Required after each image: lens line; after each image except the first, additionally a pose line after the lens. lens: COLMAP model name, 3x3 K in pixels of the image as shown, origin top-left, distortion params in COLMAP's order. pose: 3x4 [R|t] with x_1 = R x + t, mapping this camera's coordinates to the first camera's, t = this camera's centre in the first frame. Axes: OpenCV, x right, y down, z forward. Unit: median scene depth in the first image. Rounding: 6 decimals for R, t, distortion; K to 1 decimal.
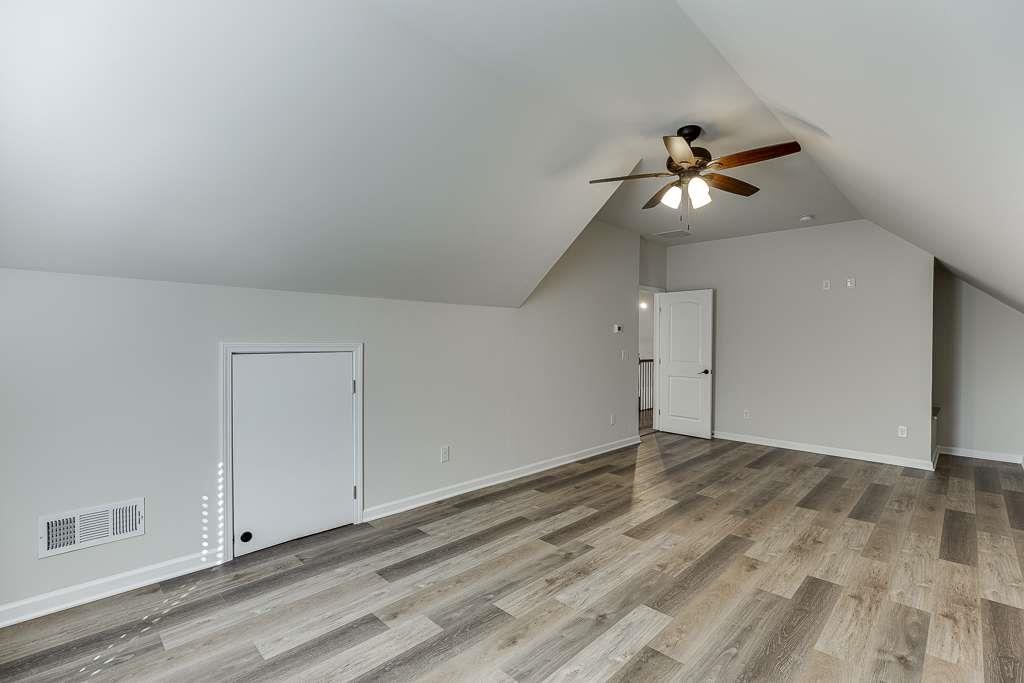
lens RADIAL K [[474.4, 0, 510.2], [0, 474.4, 342.5], [0, 0, 1]] dist [-0.008603, 0.001368]
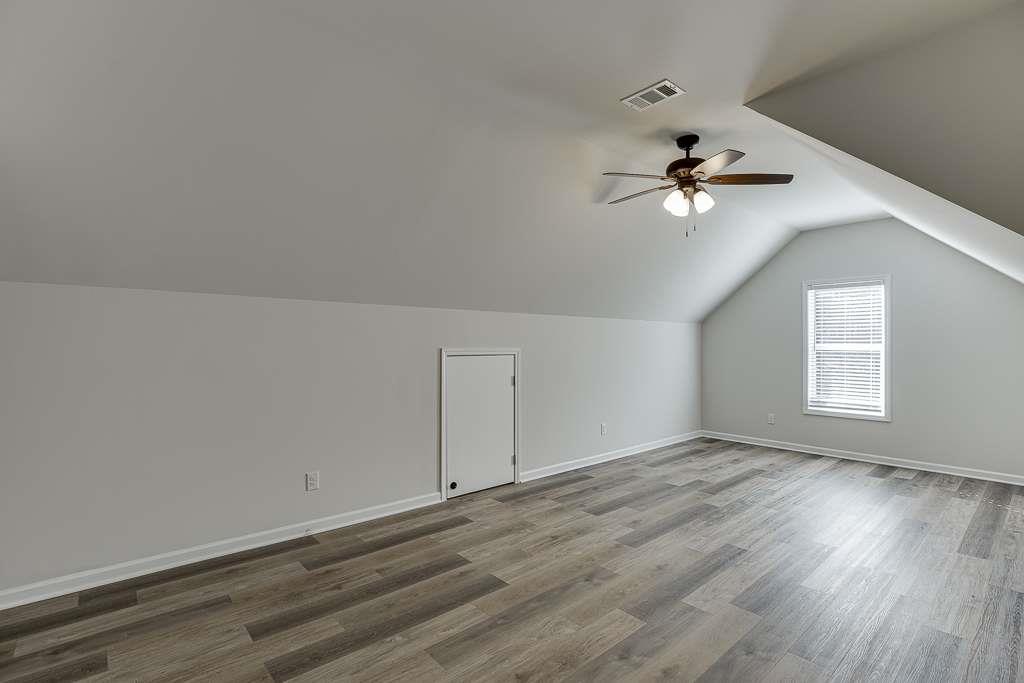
lens RADIAL K [[485.8, 0, 510.5], [0, 485.8, 343.8], [0, 0, 1]] dist [-0.002942, -0.000226]
pose [[-0.997399, -0.009053, 0.071511, 0.667273], [-0.008876, 0.999957, 0.002802, -0.004291], [-0.071533, 0.002160, -0.997436, 2.046622]]
